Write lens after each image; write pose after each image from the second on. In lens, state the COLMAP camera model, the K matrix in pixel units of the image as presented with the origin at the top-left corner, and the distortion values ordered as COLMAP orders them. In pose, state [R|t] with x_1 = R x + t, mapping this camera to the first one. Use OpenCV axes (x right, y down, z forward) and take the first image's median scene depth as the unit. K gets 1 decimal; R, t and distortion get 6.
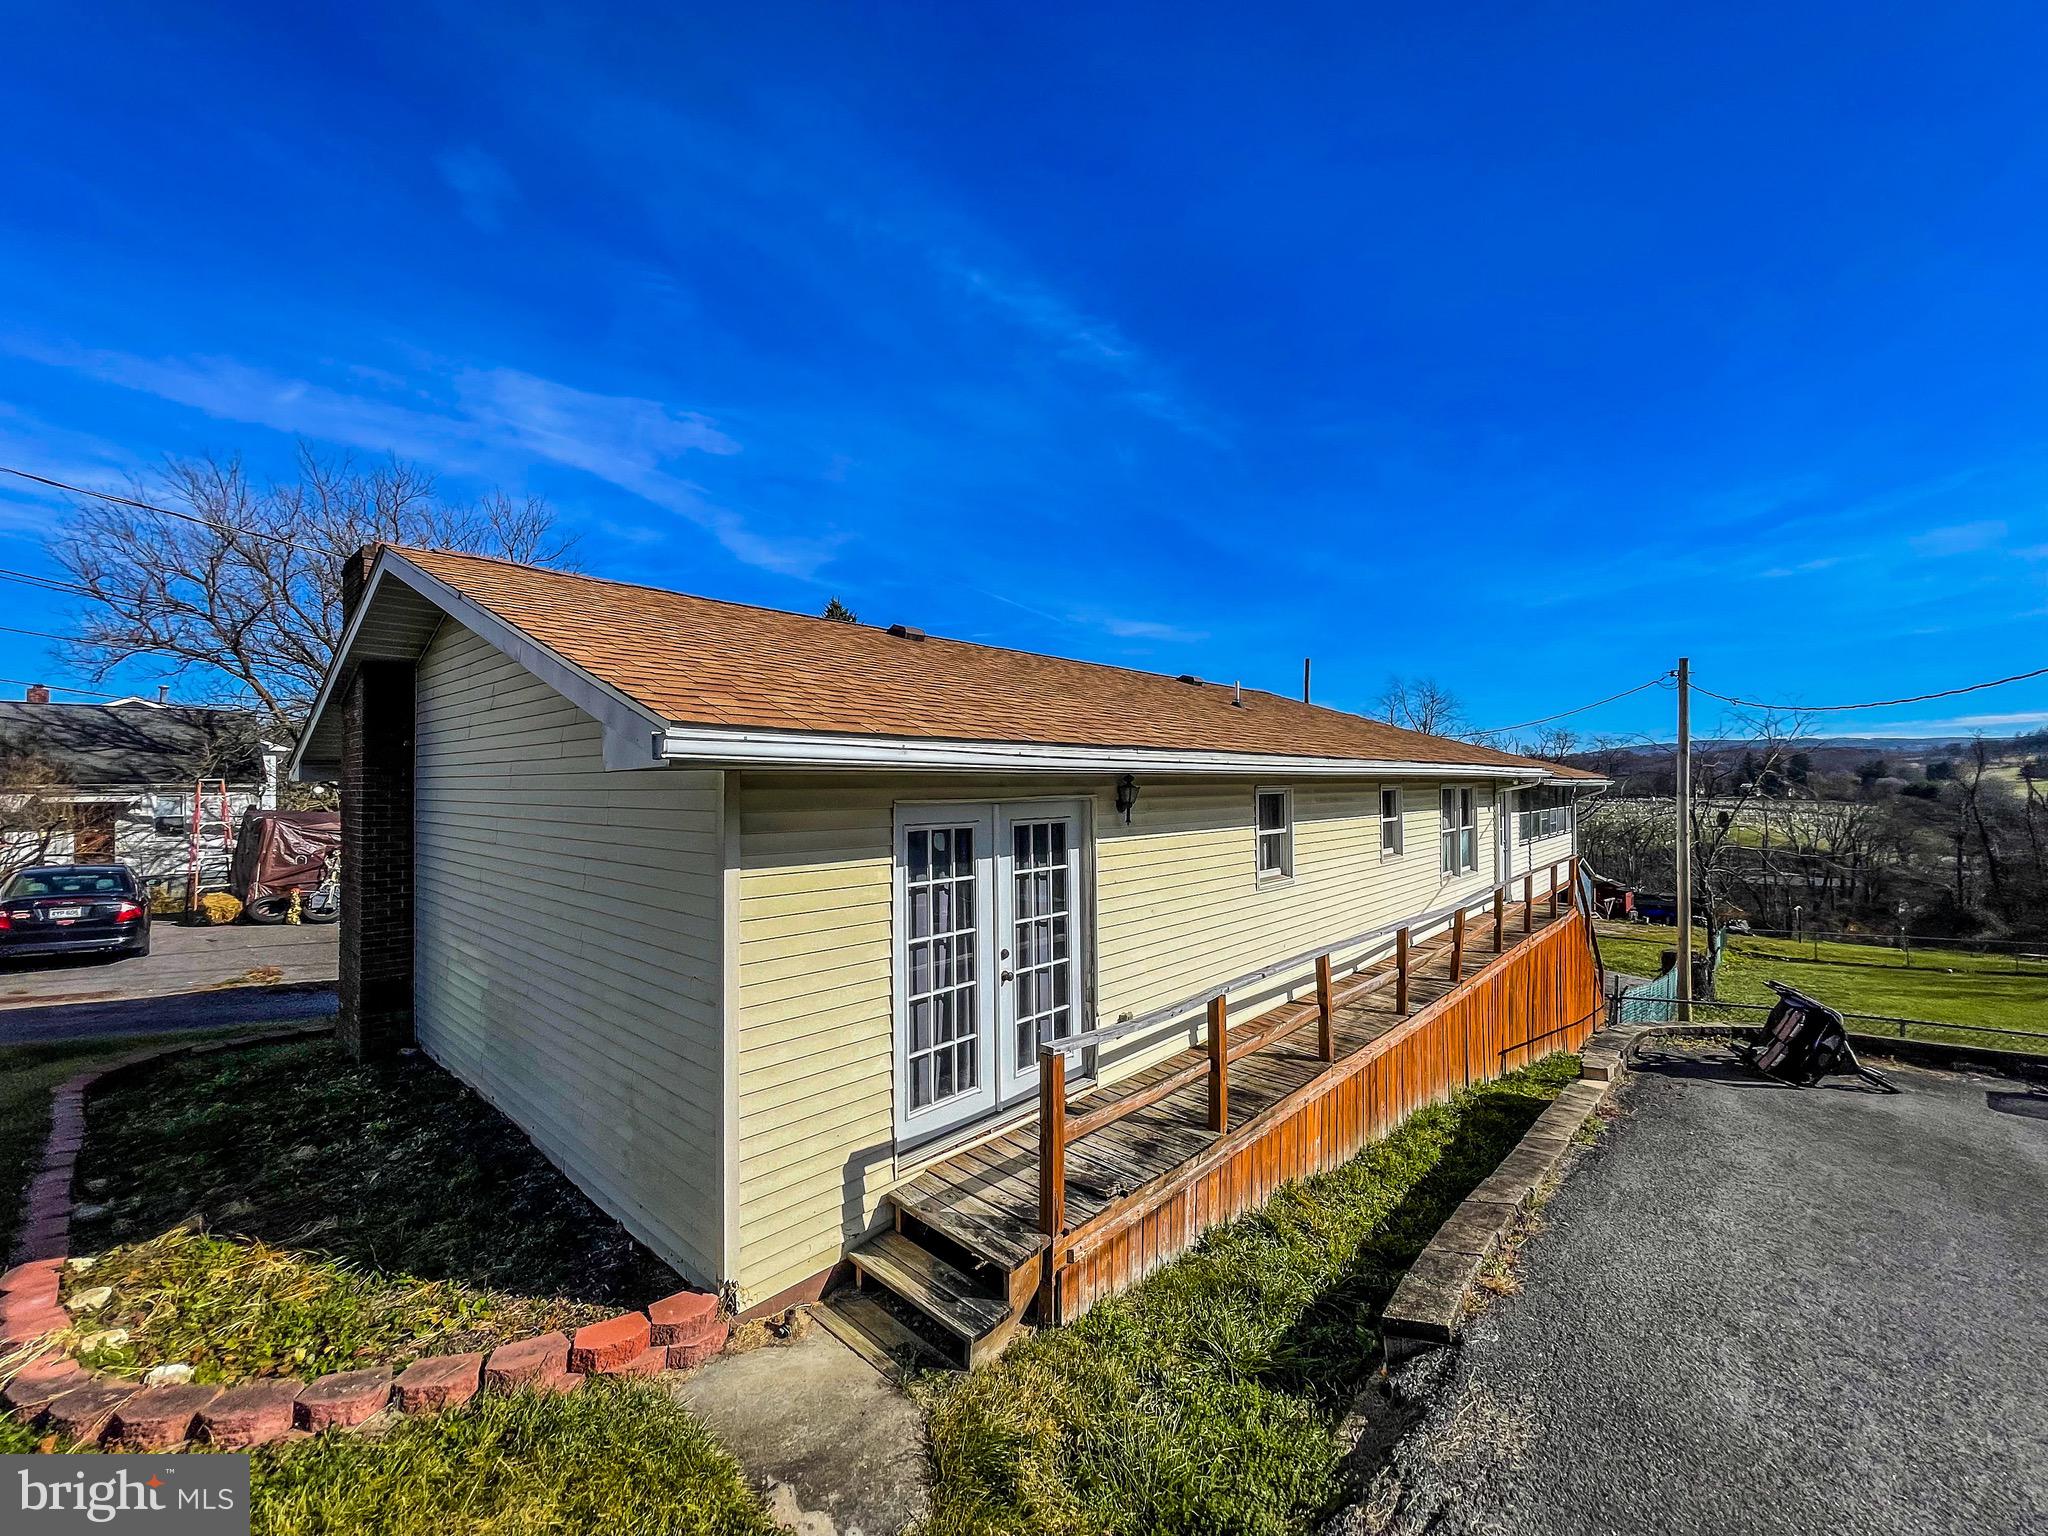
lens RADIAL K [[821.0, 0, 1027.9], [0, 821.0, 776.4], [0, 0, 1]] dist [0.000954, -0.000301]
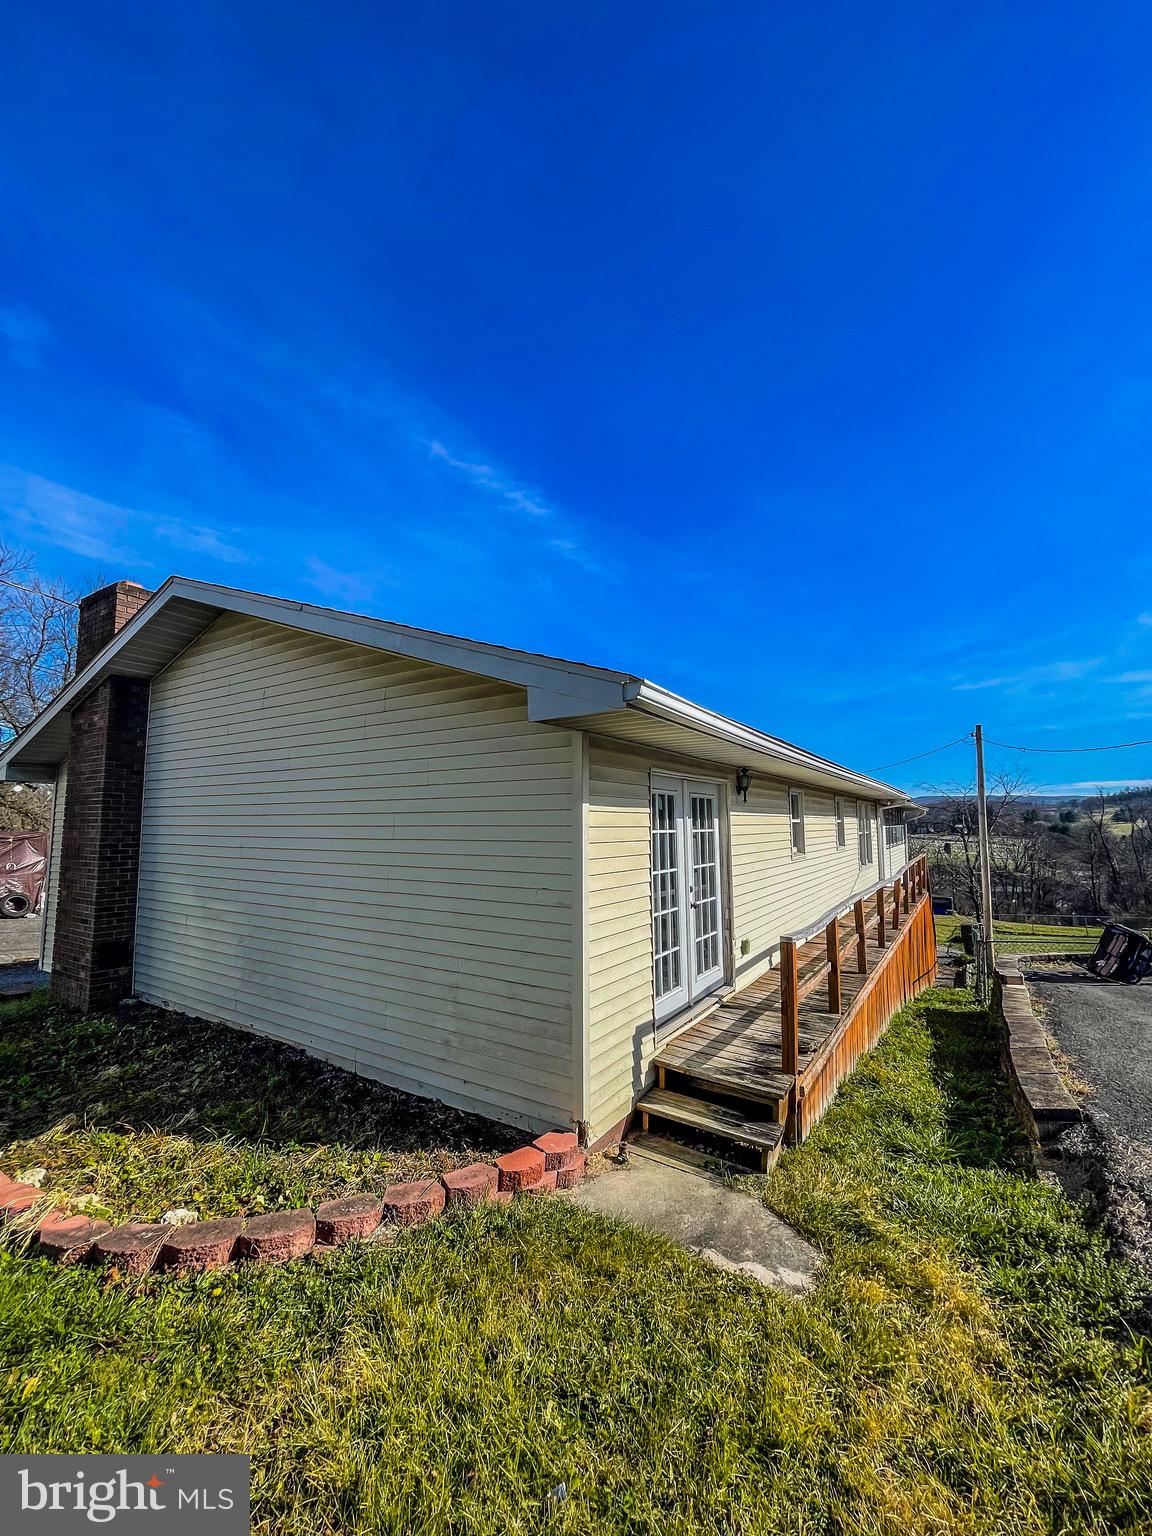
lens RADIAL K [[615.7, 0, 576.0], [0, 615.7, 768.0], [0, 0, 1]] dist [0.000954, -0.000301]
pose [[0.986828, 0.017533, 0.160819, -0.465433], [-0.004824, 0.996856, -0.079081, 0.115563], [-0.161700, 0.077264, 0.983811, -0.001493]]
